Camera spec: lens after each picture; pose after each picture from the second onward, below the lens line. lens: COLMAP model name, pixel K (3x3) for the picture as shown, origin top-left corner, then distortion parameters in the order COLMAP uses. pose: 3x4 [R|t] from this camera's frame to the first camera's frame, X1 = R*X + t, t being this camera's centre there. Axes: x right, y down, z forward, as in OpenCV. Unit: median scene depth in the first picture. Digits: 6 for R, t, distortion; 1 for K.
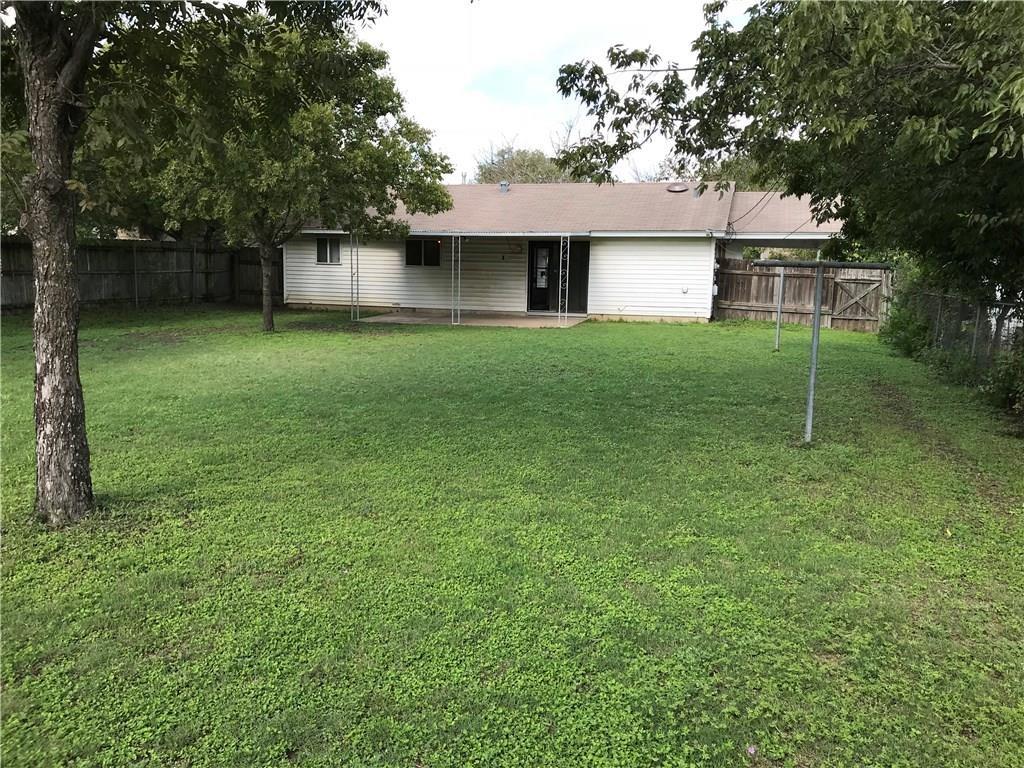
lens RADIAL K [[836.6, 0, 514.1], [0, 836.6, 377.9], [0, 0, 1]] dist [0.027363, -0.030403]
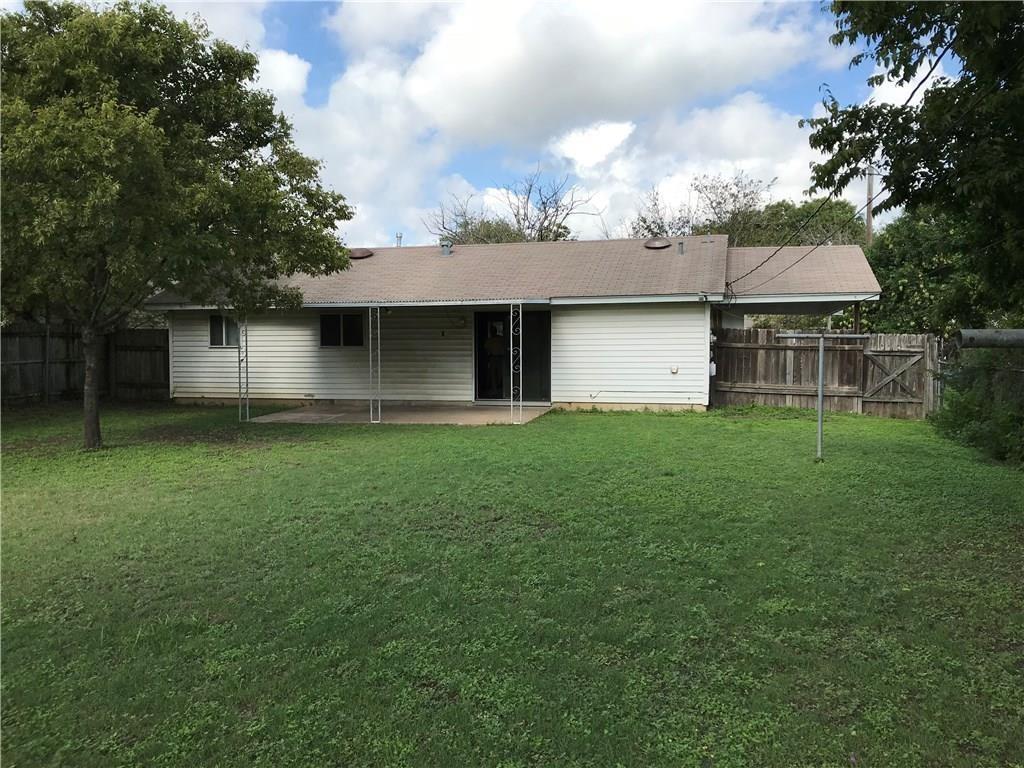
lens RADIAL K [[836.6, 0, 514.5], [0, 836.6, 383.6], [0, 0, 1]] dist [0.027363, -0.030403]
pose [[0.999248, -0.025614, 0.029103, 0.032724], [0.027901, 0.996313, -0.081134, -0.033268], [-0.026917, 0.081885, 0.996278, 0.230263]]
